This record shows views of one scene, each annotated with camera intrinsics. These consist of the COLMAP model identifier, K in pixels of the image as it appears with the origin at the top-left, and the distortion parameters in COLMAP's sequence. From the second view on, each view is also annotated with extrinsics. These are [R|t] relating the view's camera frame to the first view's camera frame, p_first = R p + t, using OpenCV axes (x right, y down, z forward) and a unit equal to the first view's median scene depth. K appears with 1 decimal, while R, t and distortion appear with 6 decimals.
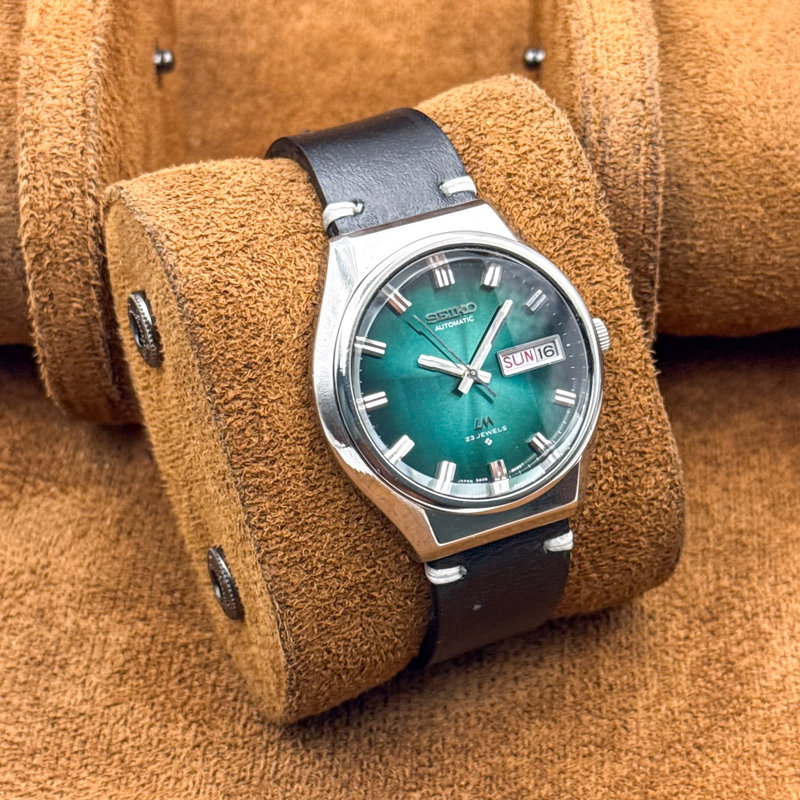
lens RADIAL K [[2104.1, 0, 400.0], [0, 2104.1, 400.0], [0, 0, 1]] dist [0.200902, -0.004528]
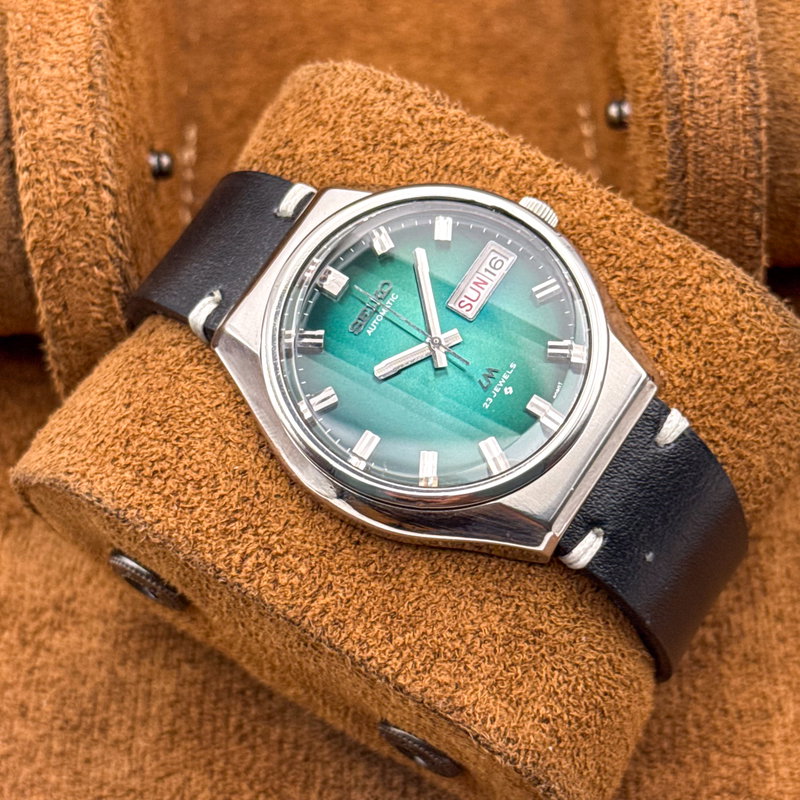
lens RADIAL K [[2104.1, 0, 400.0], [0, 2104.1, 400.0], [0, 0, 1]] dist [0.200902, -0.004528]
pose [[0.729686, -0.678631, -0.083773, 0.076733], [0.656639, 0.729618, -0.191007, 0.149477], [0.190746, 0.084367, 0.978007, 0.195958]]
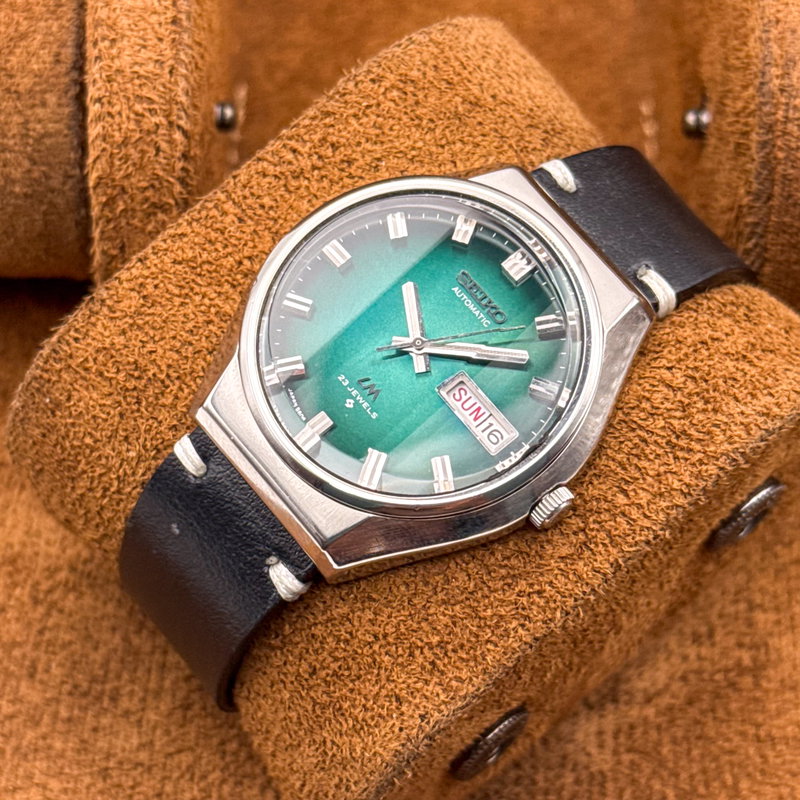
lens RADIAL K [[2104.1, 0, 400.0], [0, 2104.1, 400.0], [0, 0, 1]] dist [0.200902, -0.004528]
pose [[0.337202, 0.732102, -0.591880, 0.504306], [-0.904469, 0.426368, 0.012090, -0.006976], [0.261210, 0.531260, 0.805936, 0.375635]]
